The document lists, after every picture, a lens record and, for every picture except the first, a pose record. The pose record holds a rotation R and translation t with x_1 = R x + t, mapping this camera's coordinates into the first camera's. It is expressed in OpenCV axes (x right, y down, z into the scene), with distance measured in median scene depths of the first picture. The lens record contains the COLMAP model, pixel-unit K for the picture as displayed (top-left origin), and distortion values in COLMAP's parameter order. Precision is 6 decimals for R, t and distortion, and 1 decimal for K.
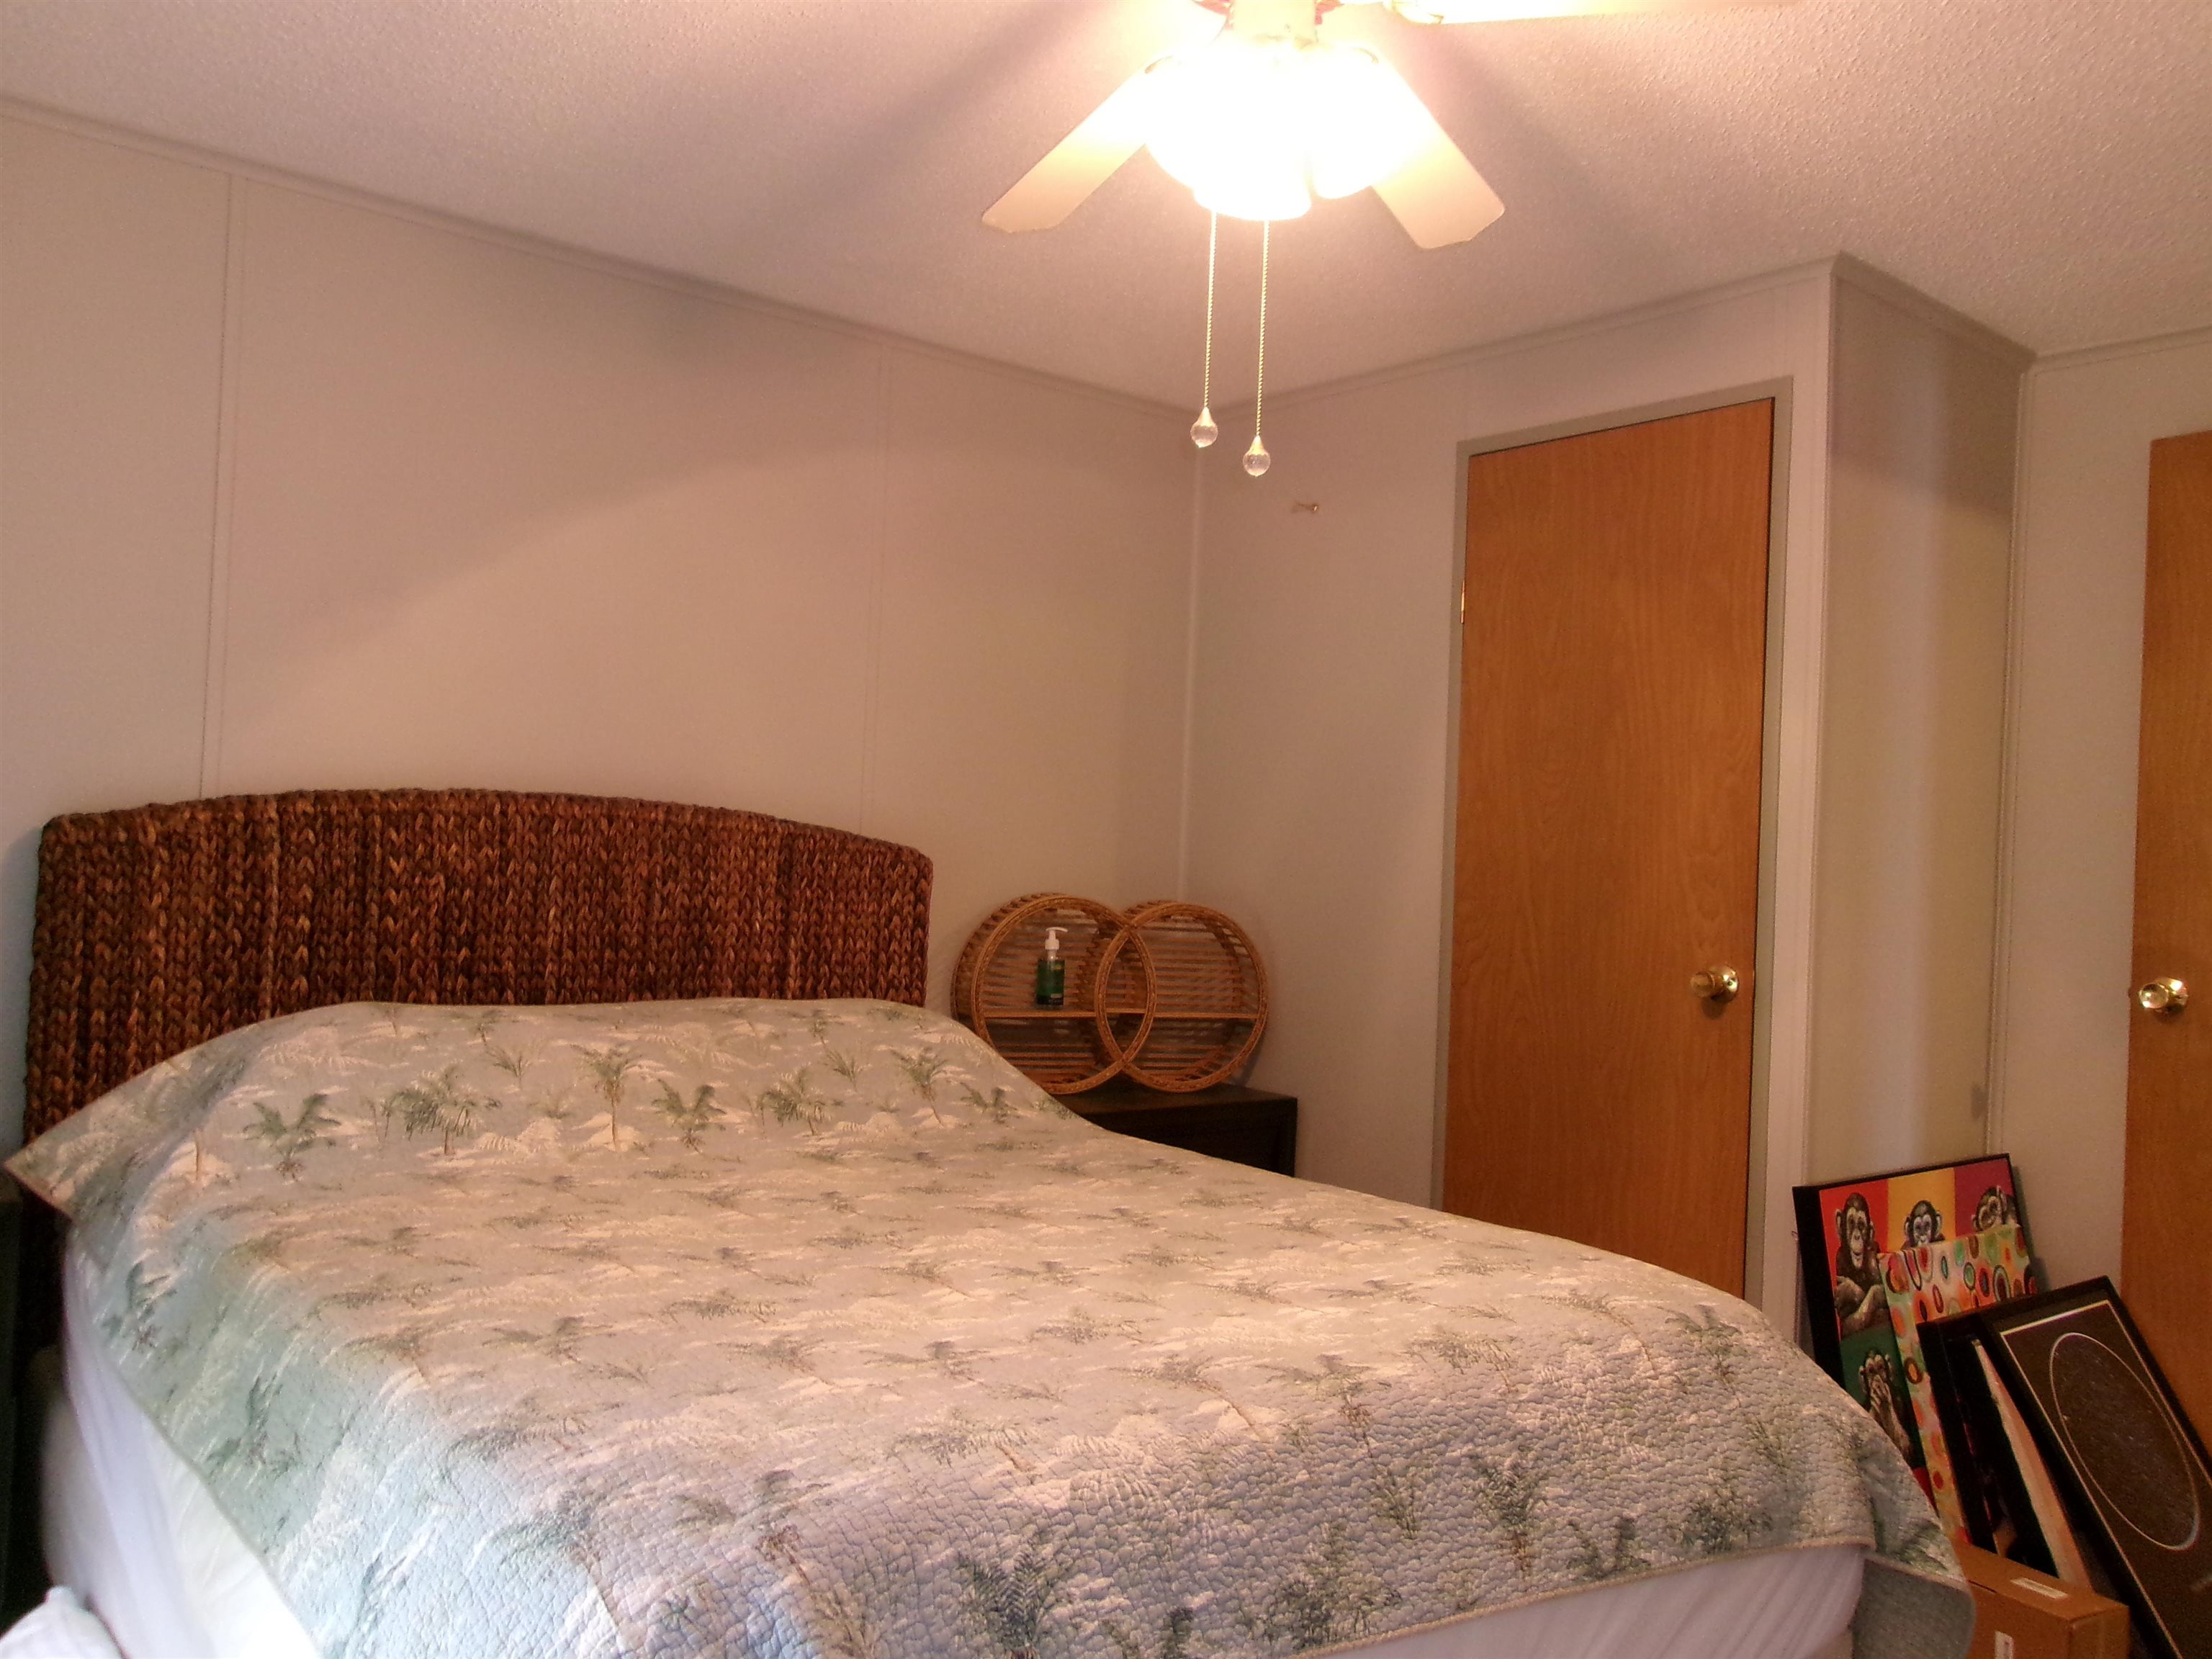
lens RADIAL K [[1743.3, 0, 1094.8], [0, 1743.3, 827.0], [0, 0, 1]] dist [-0.011493, 0.043540]
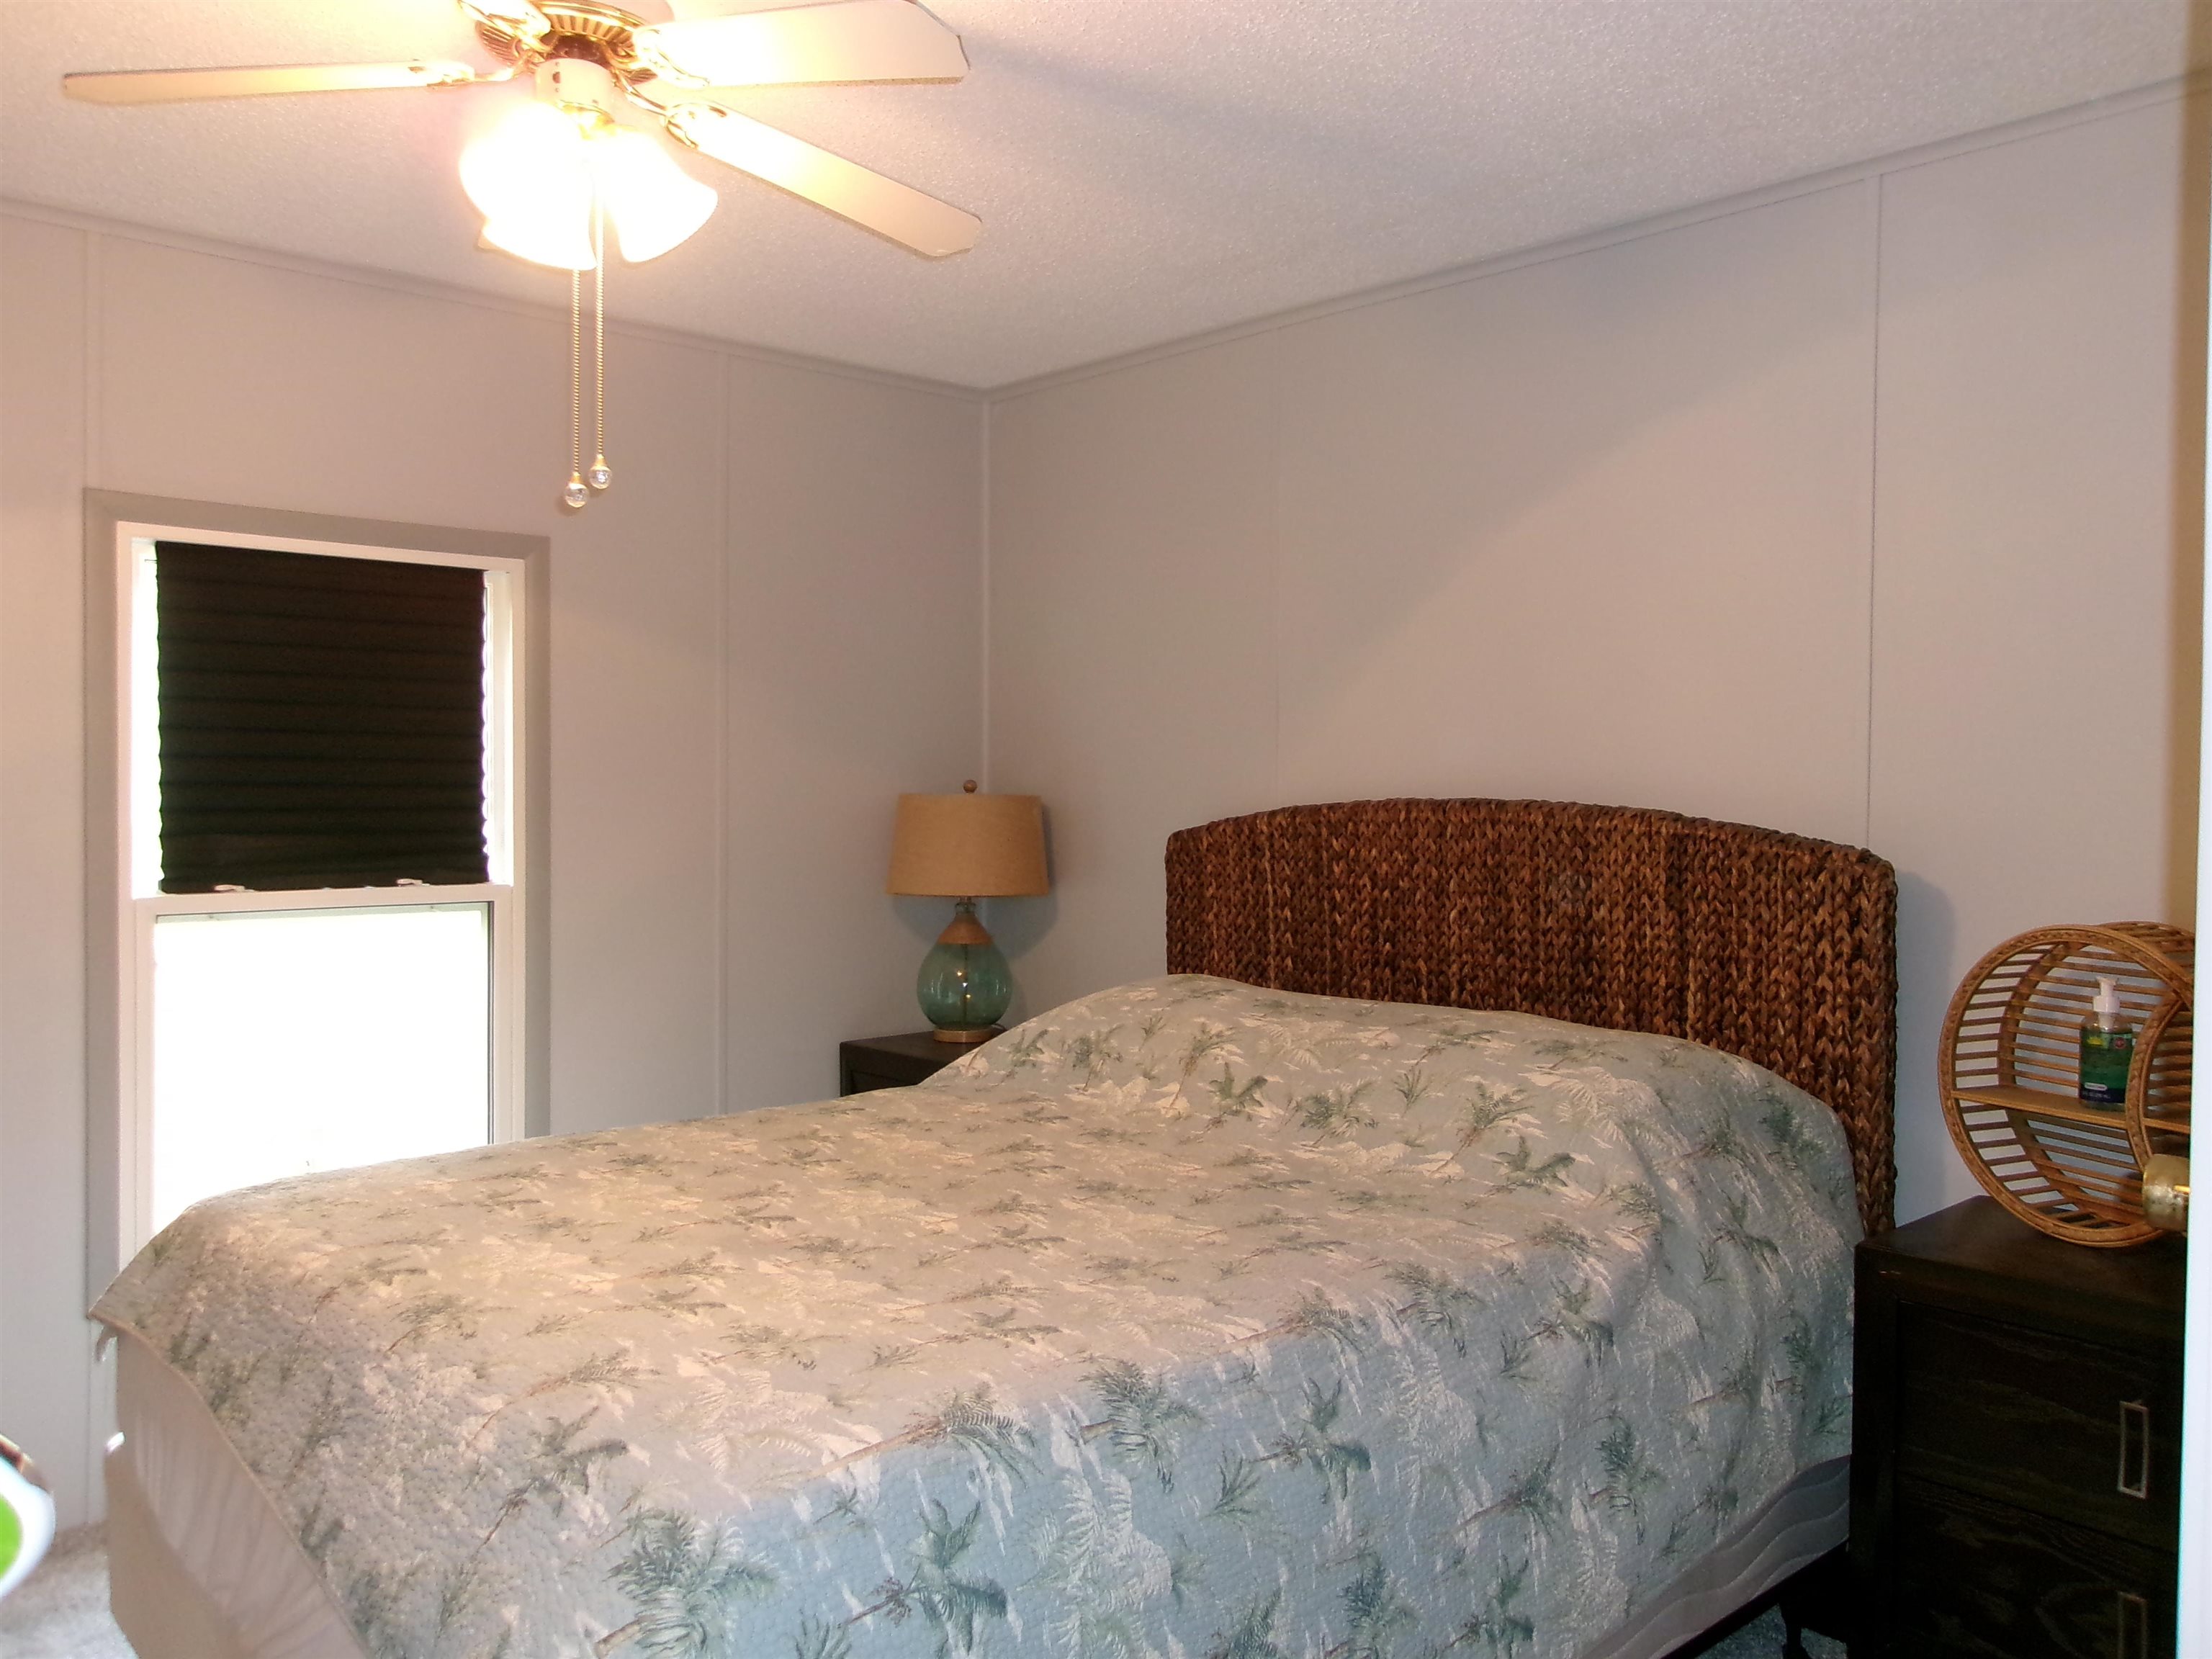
lens RADIAL K [[1743.3, 0, 1094.8], [0, 1743.3, 827.0], [0, 0, 1]] dist [-0.011493, 0.043540]
pose [[0.031712, -0.025193, -0.999179, 0.719175], [0.007790, 0.999658, -0.024957, 0.021636], [0.999467, -0.006993, 0.031898, 0.771414]]
